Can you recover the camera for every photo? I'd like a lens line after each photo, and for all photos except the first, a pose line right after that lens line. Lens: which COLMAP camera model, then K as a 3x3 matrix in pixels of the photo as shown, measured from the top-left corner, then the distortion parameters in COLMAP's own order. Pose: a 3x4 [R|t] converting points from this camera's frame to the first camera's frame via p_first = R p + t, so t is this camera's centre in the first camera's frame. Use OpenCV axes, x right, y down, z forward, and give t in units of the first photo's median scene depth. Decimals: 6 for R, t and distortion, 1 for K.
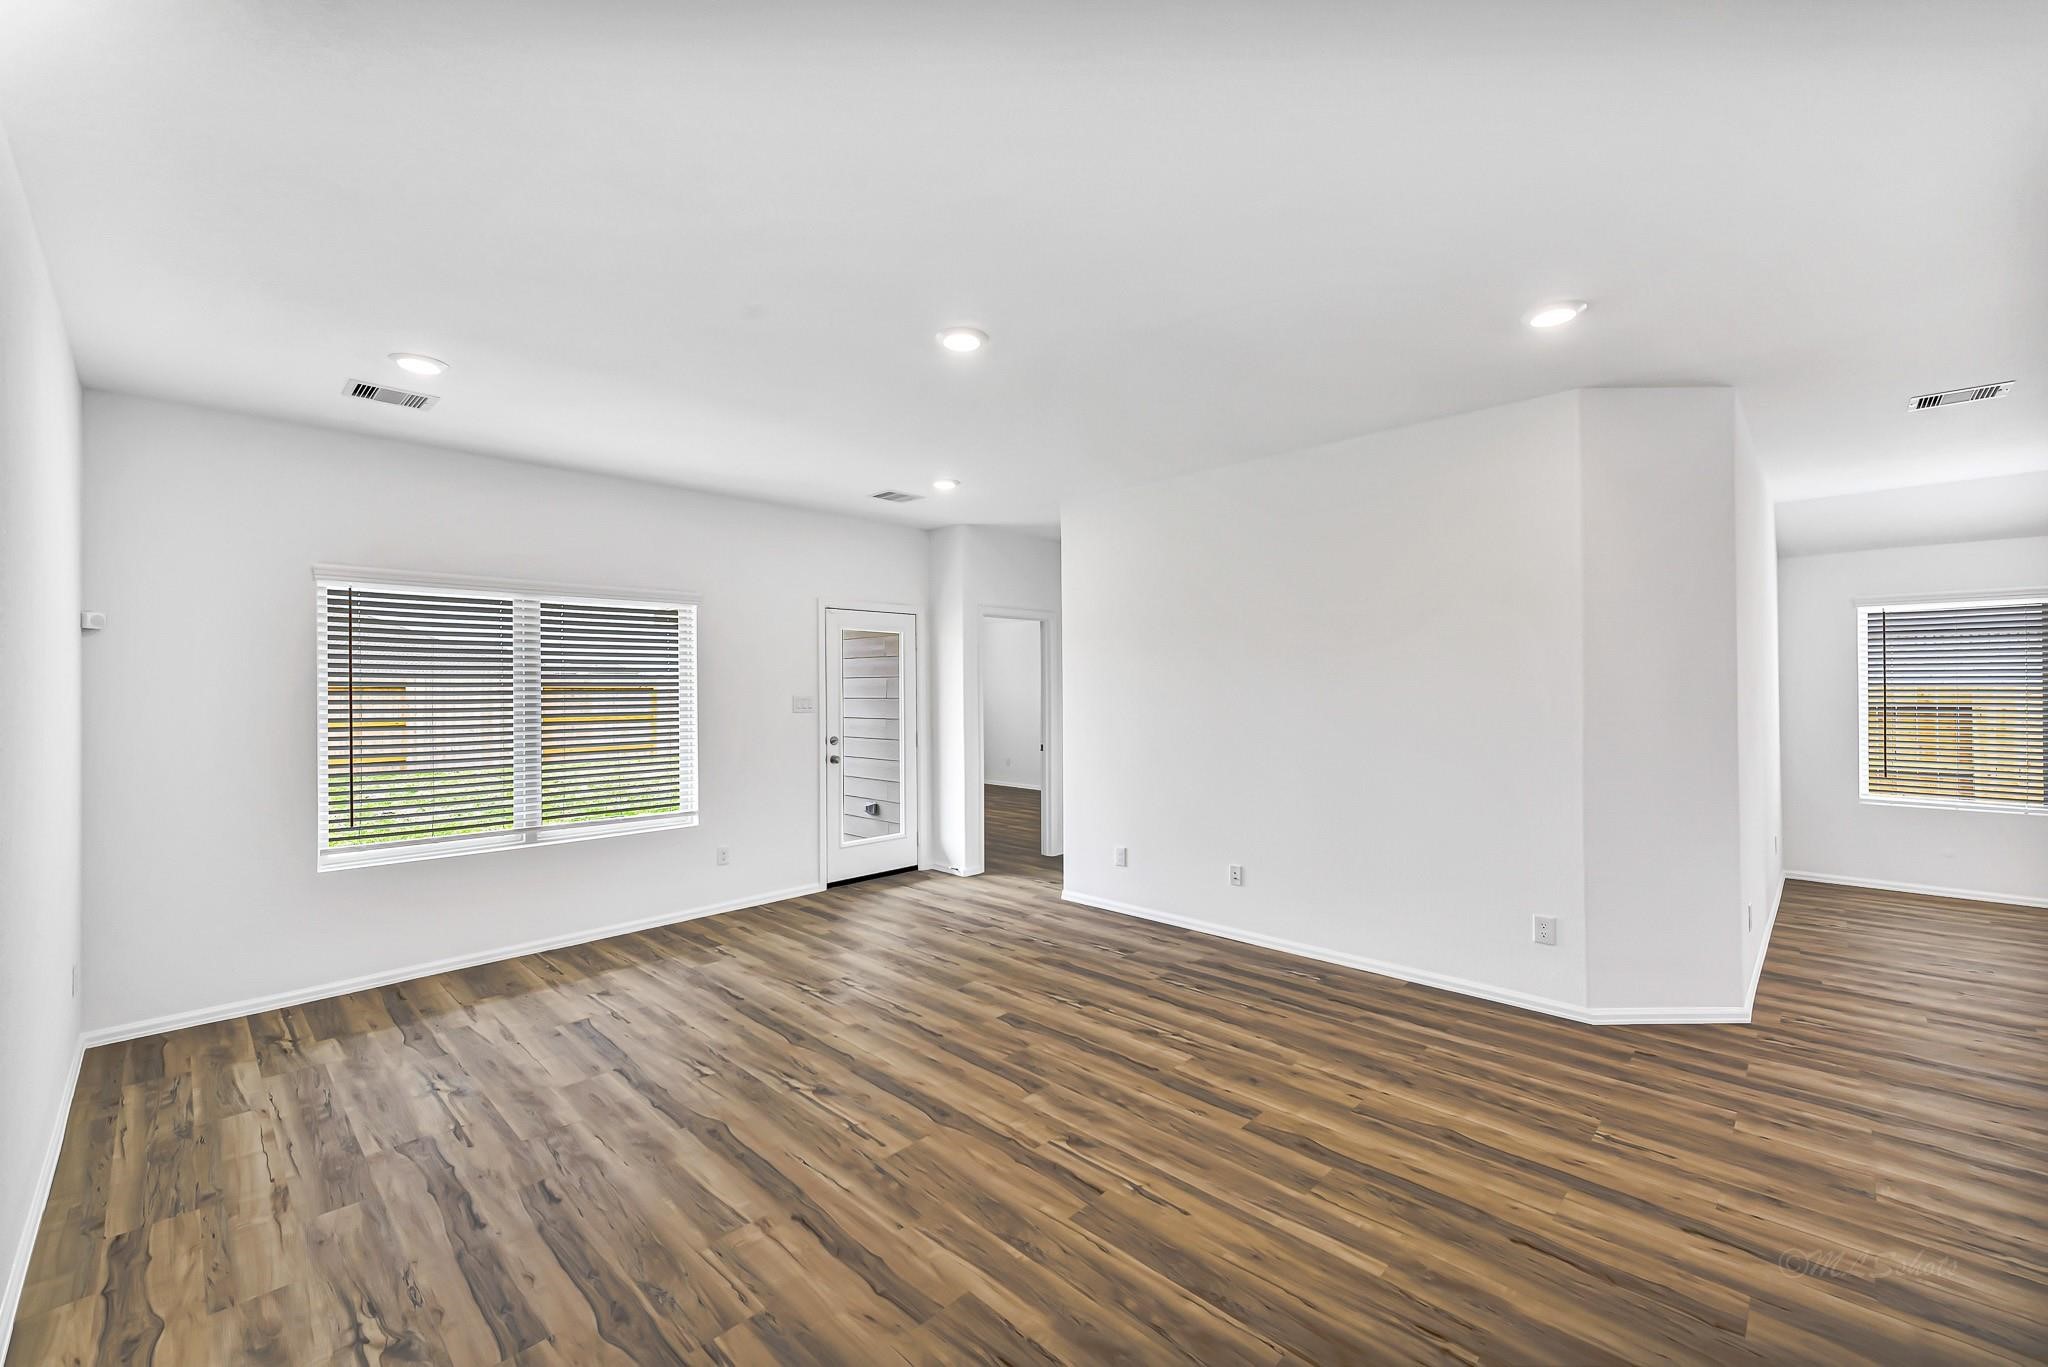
lens RADIAL K [[802.0, 0, 1027.7], [0, 802.0, 681.1], [0, 0, 1]] dist [0.014272, -0.003926]
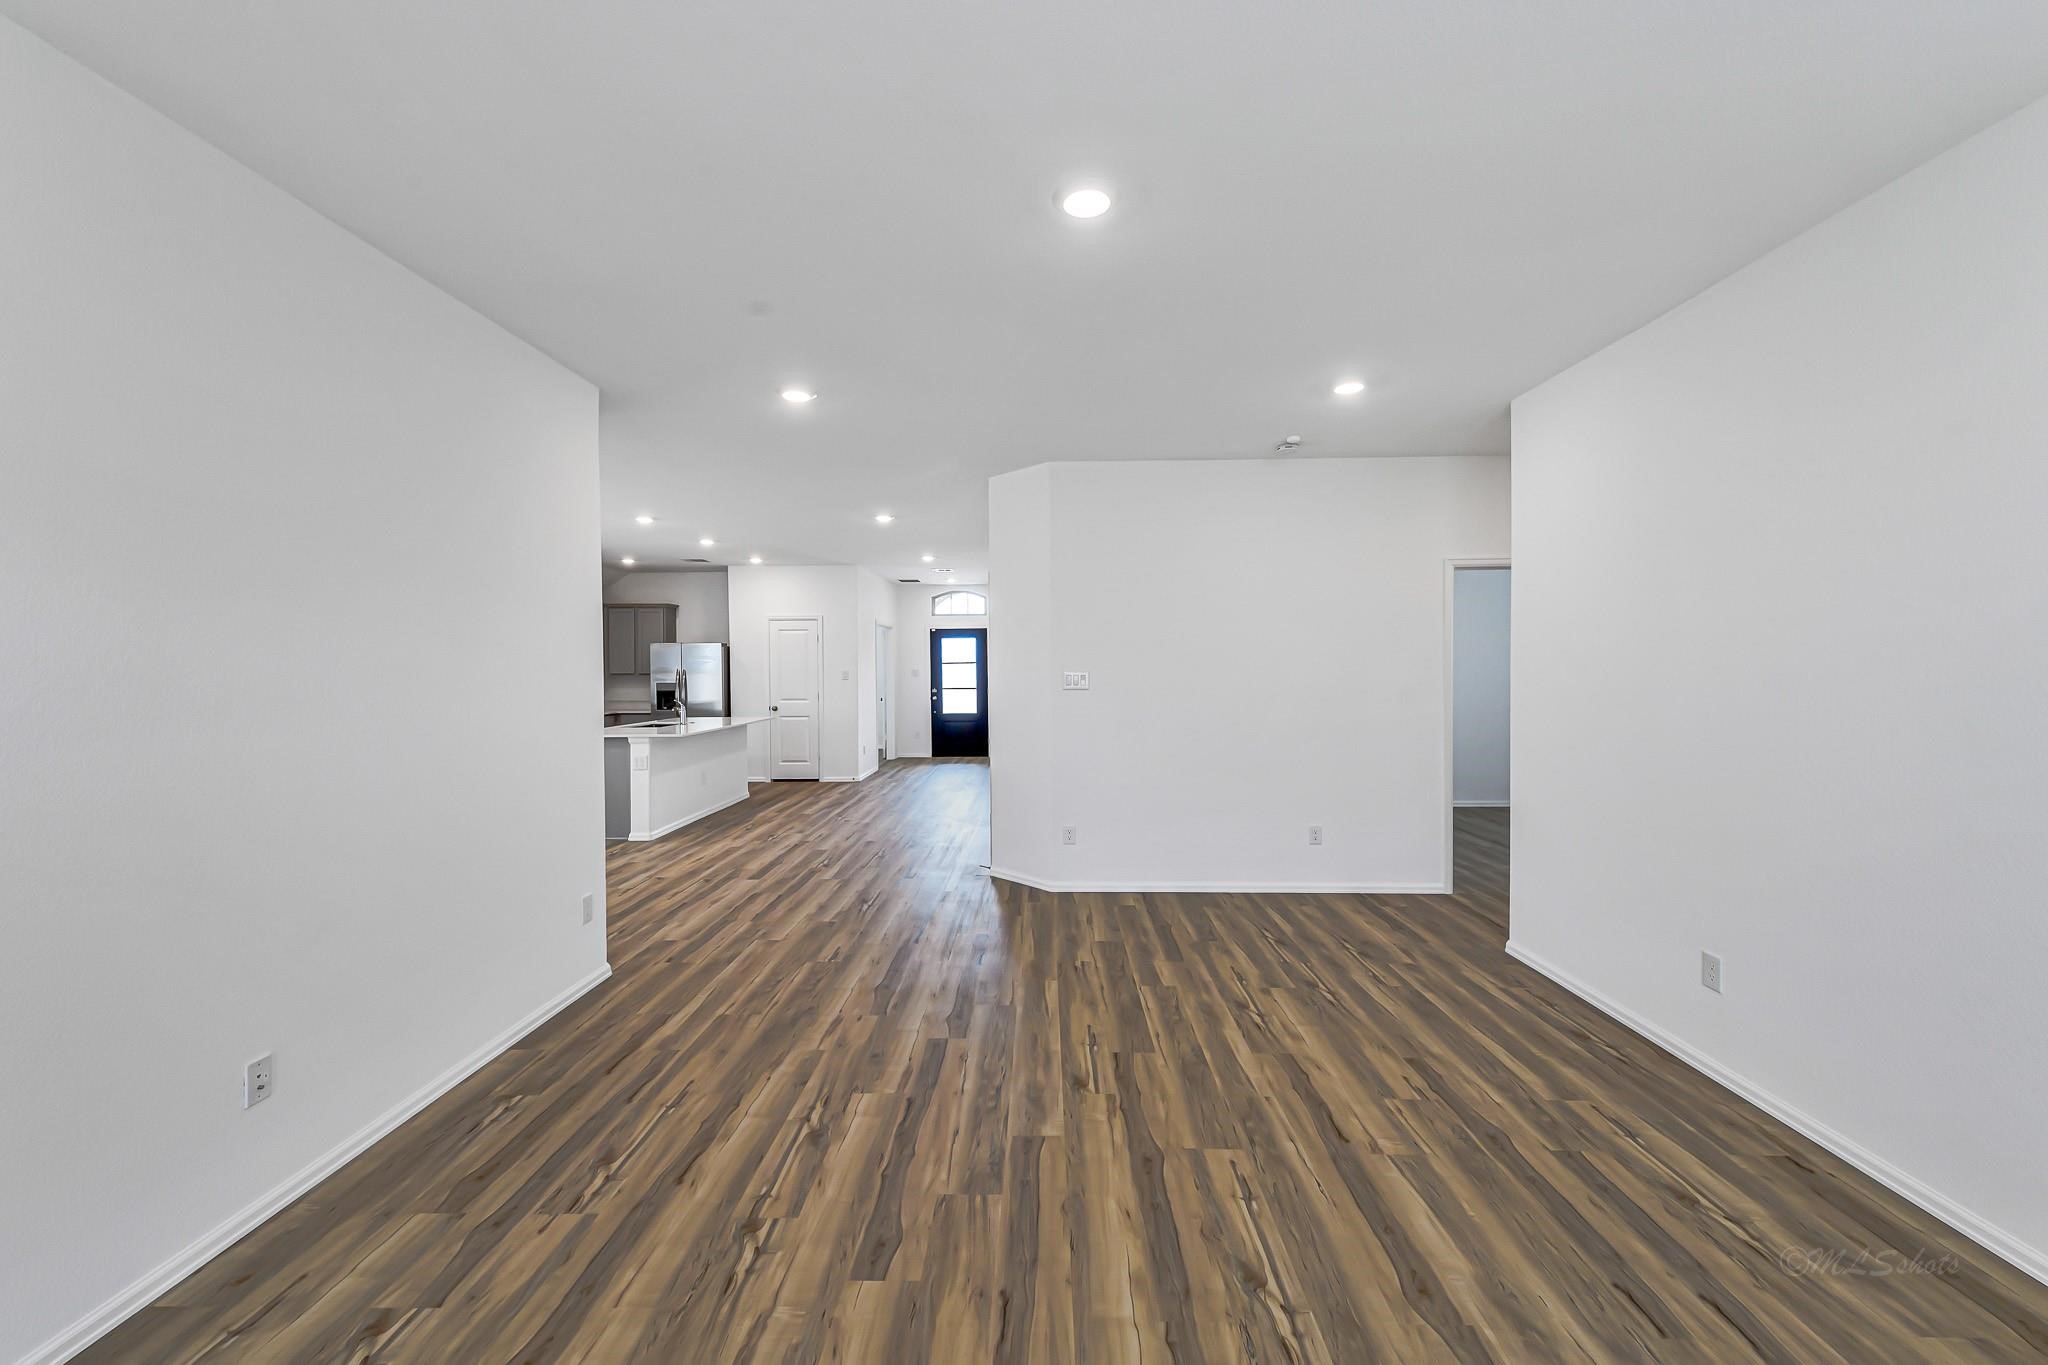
lens RADIAL K [[802.0, 0, 1027.7], [0, 802.0, 680.1], [0, 0, 1]] dist [0.014272, -0.003926]
pose [[-0.676952, -0.001747, 0.736025, -0.613846], [0.004449, 0.999969, 0.006465, 0.010993], [-0.736013, 0.007651, -0.676924, 1.569915]]
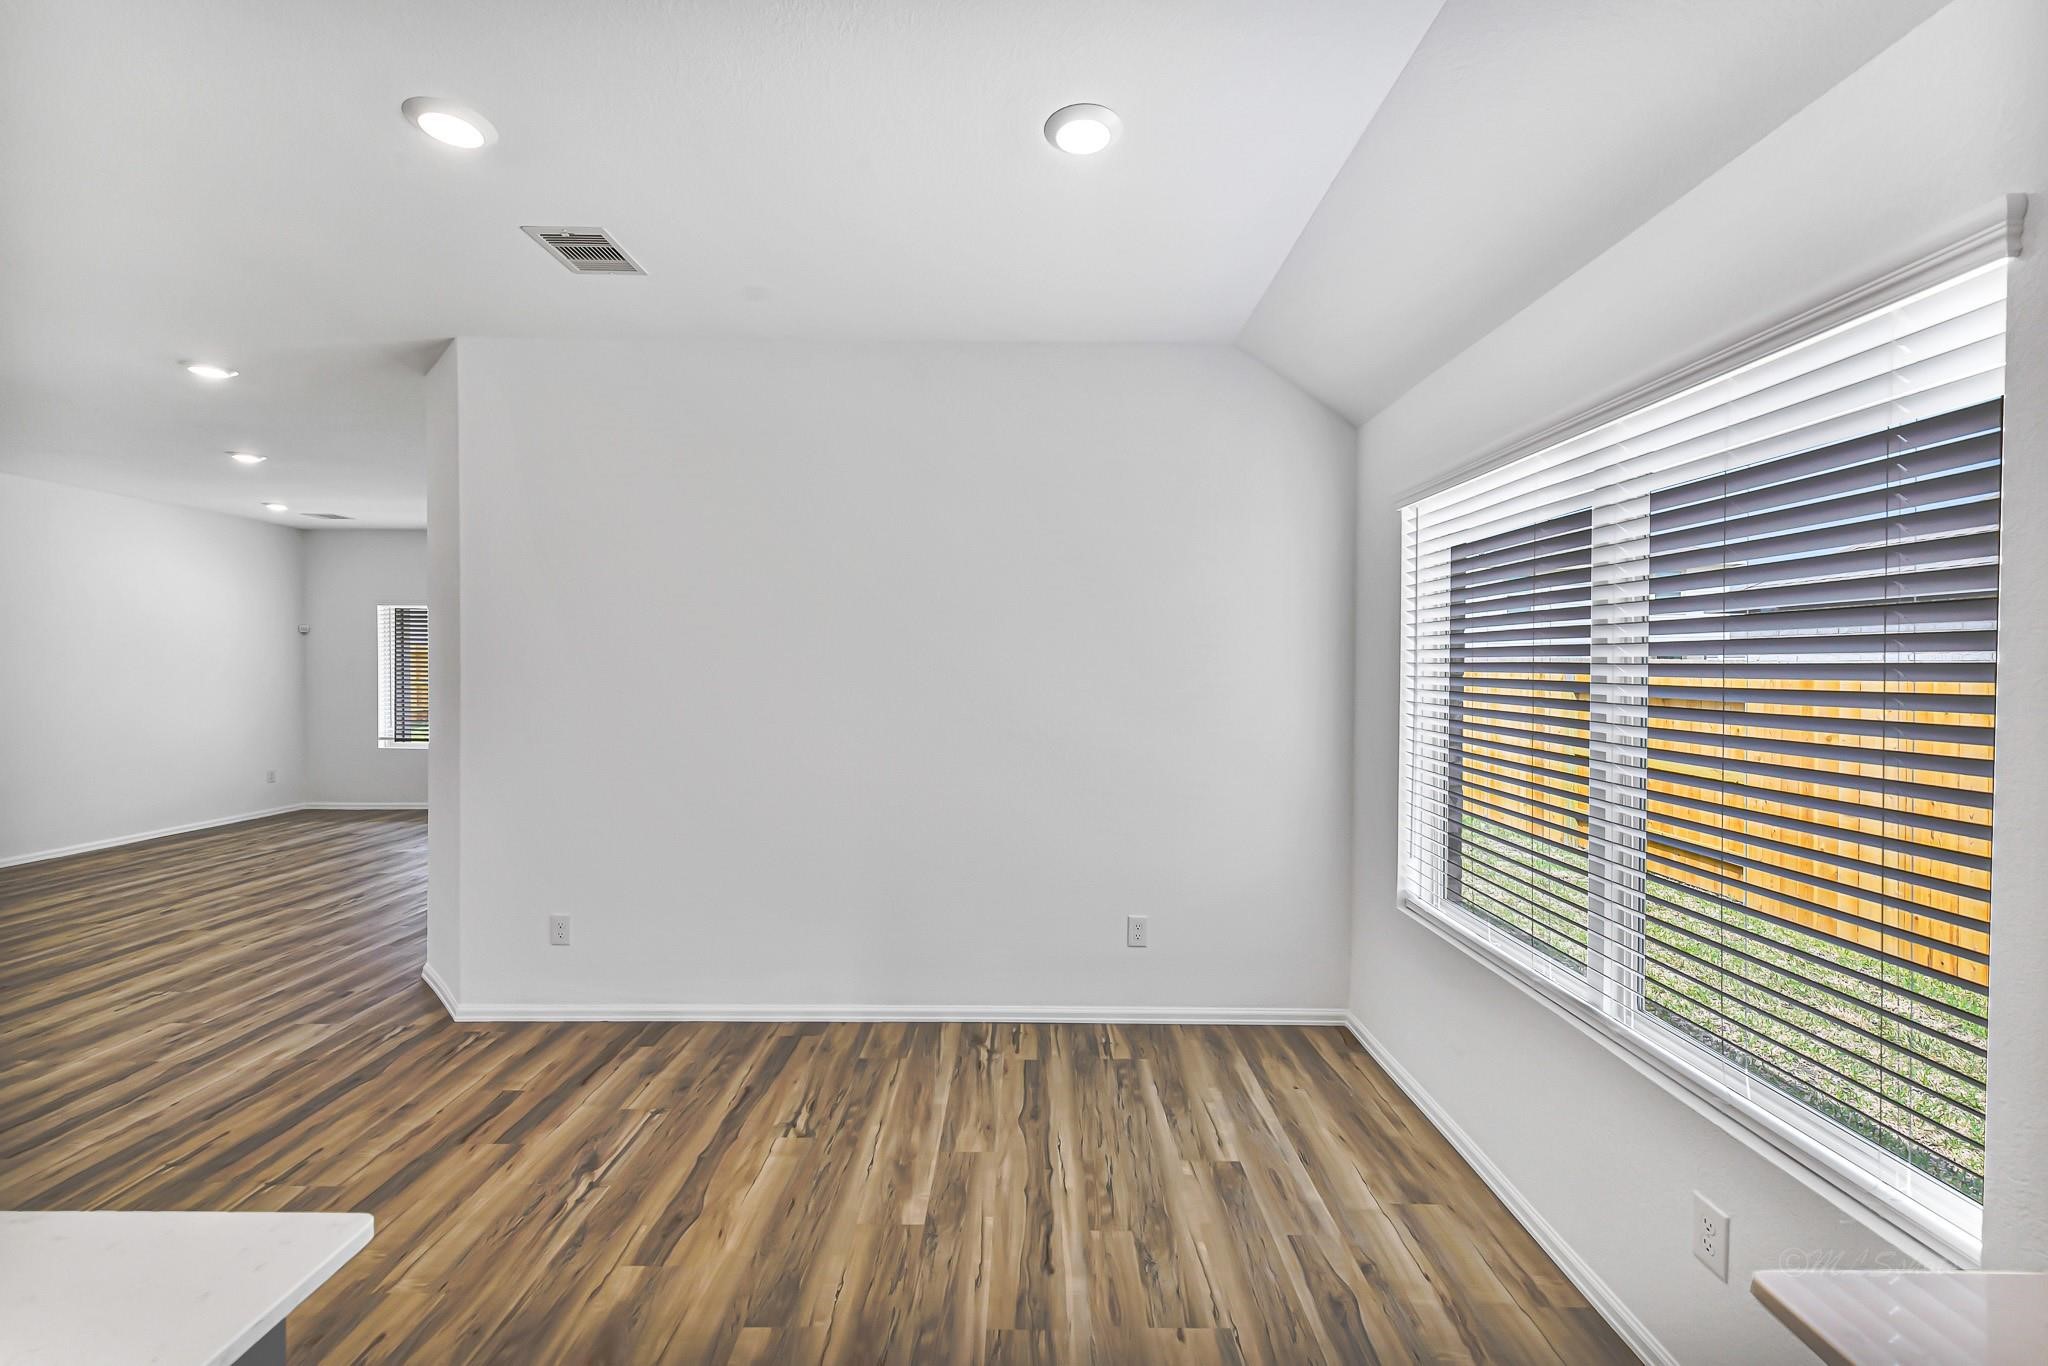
lens RADIAL K [[833.9, 0, 1024.6], [0, 833.9, 663.0], [0, 0, 1]] dist [0.014842, 0.000235]
pose [[0.688444, 0.009329, -0.725230, 2.459173], [0.000554, 0.999910, 0.013387, -0.017821], [0.725290, -0.009618, 0.688377, 0.956747]]
